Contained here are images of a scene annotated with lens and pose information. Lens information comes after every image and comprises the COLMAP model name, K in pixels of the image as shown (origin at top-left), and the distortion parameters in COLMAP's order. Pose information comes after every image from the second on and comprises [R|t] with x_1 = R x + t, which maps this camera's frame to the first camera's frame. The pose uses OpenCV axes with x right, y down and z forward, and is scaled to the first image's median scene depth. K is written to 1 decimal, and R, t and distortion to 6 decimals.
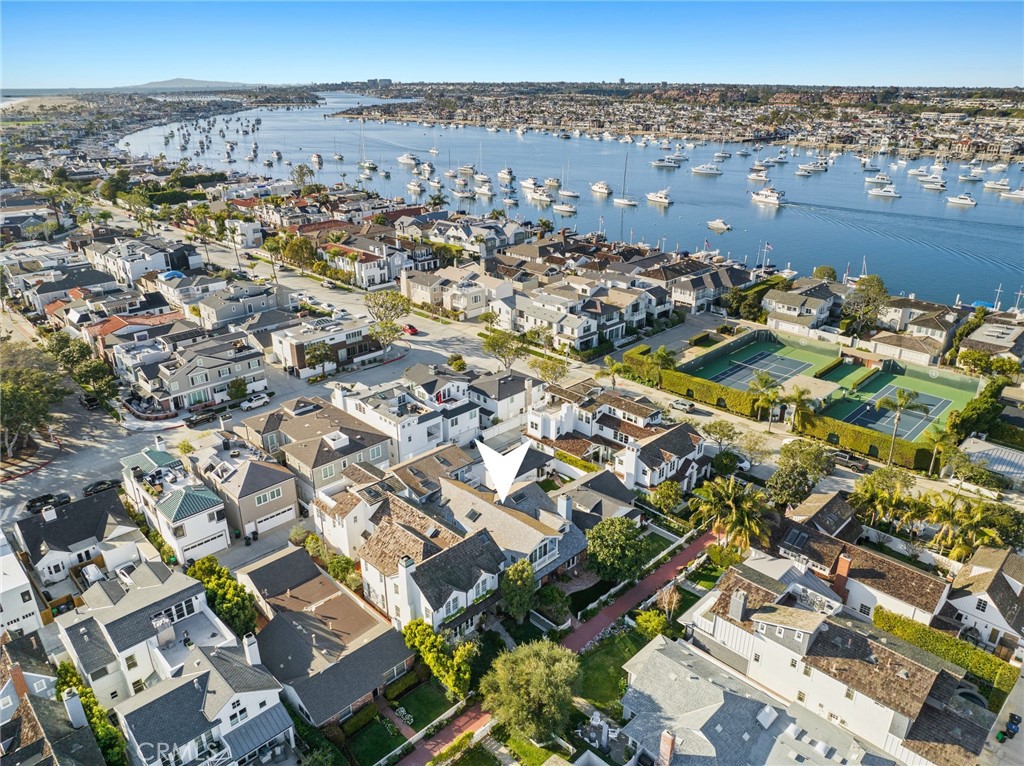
lens RADIAL K [[715.0, 0, 497.3], [0, 715.0, 384.0], [0, 0, 1]] dist [-0.035585, -0.002629]
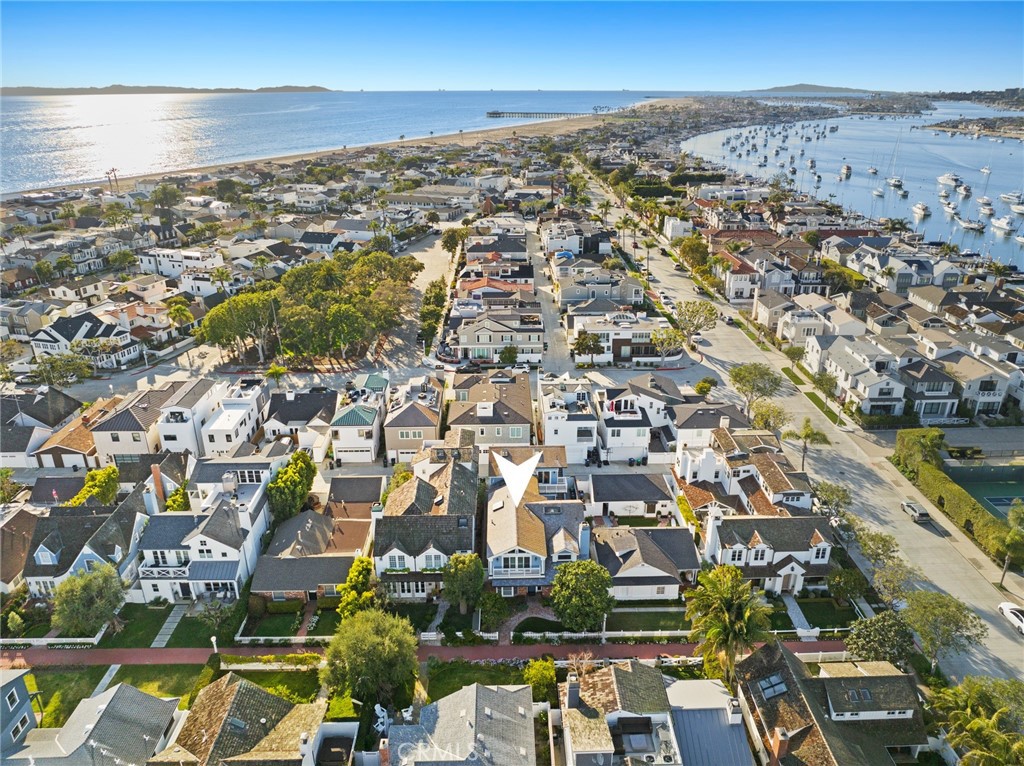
lens RADIAL K [[704.8, 0, 512.0], [0, 704.8, 383.0], [0, 0, 1]] dist [-0.037252, 0.000456]
pose [[0.731654, 0.262170, -0.629246, 0.309757], [-0.264090, 0.960012, 0.092911, -0.047335], [0.628442, 0.098199, 0.771633, 0.111231]]
